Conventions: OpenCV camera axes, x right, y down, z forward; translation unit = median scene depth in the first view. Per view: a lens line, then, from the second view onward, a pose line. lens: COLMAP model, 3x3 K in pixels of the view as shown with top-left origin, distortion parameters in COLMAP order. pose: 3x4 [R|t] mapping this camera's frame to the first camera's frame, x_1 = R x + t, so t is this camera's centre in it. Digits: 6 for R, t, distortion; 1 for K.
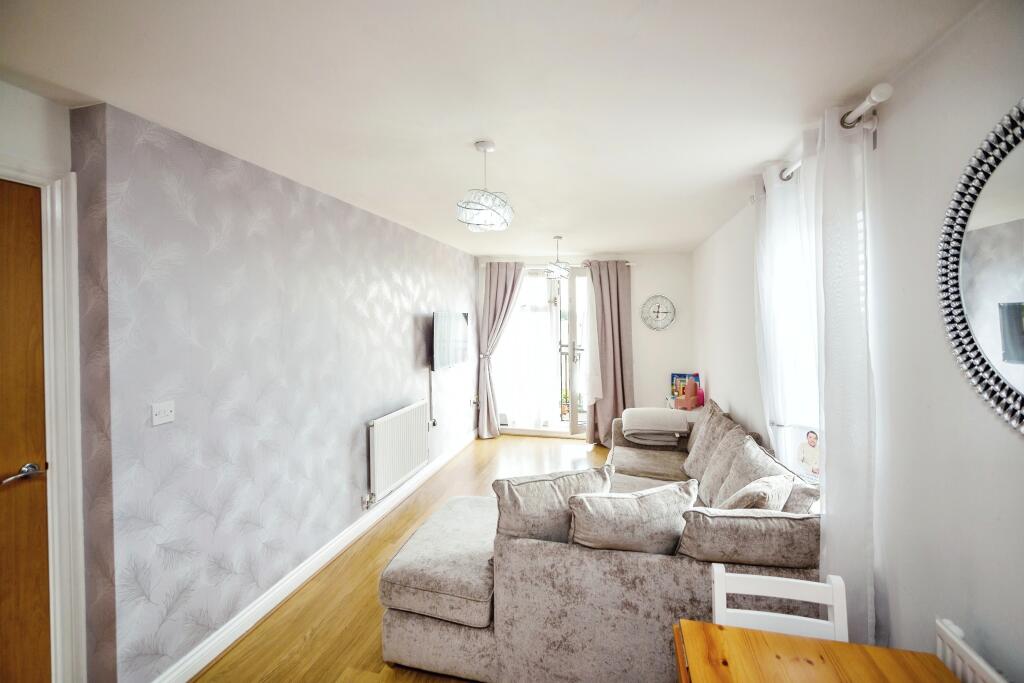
lens RADIAL K [[439.5, 0, 512.0], [0, 439.5, 341.5], [0, 0, 1]] dist [-0.049485, 0.012960]
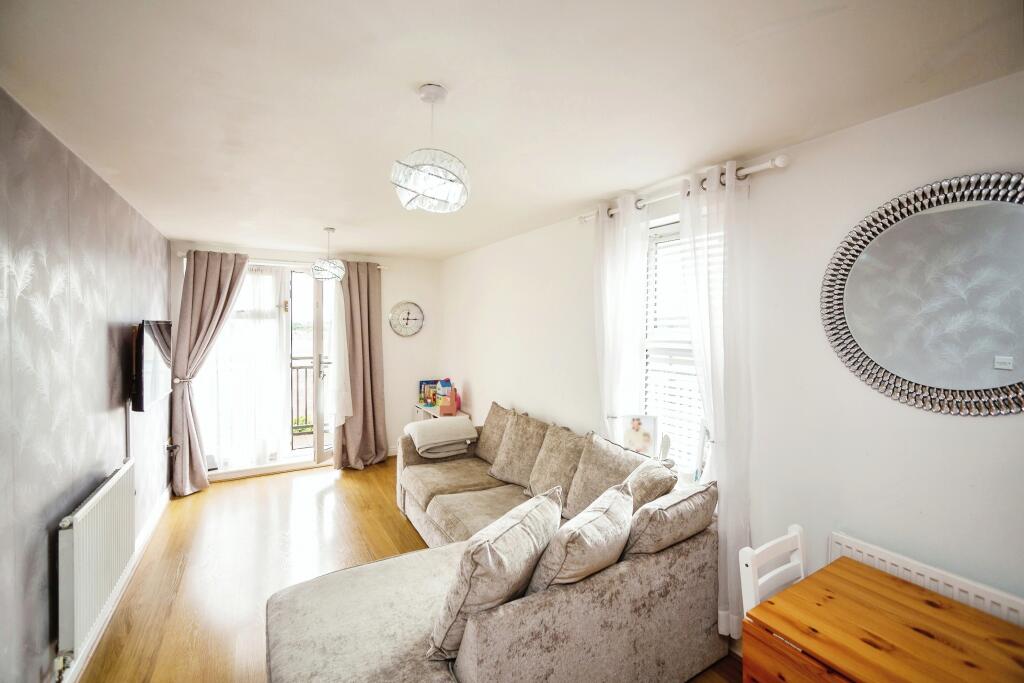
lens RADIAL K [[439.5, 0, 512.0], [0, 439.5, 341.5], [0, 0, 1]] dist [-0.049485, 0.012960]
pose [[0.728936, -0.033569, 0.683758, -0.168930], [0.042398, 0.999093, 0.003851, -0.011546], [-0.683267, 0.026183, 0.729699, 0.138872]]
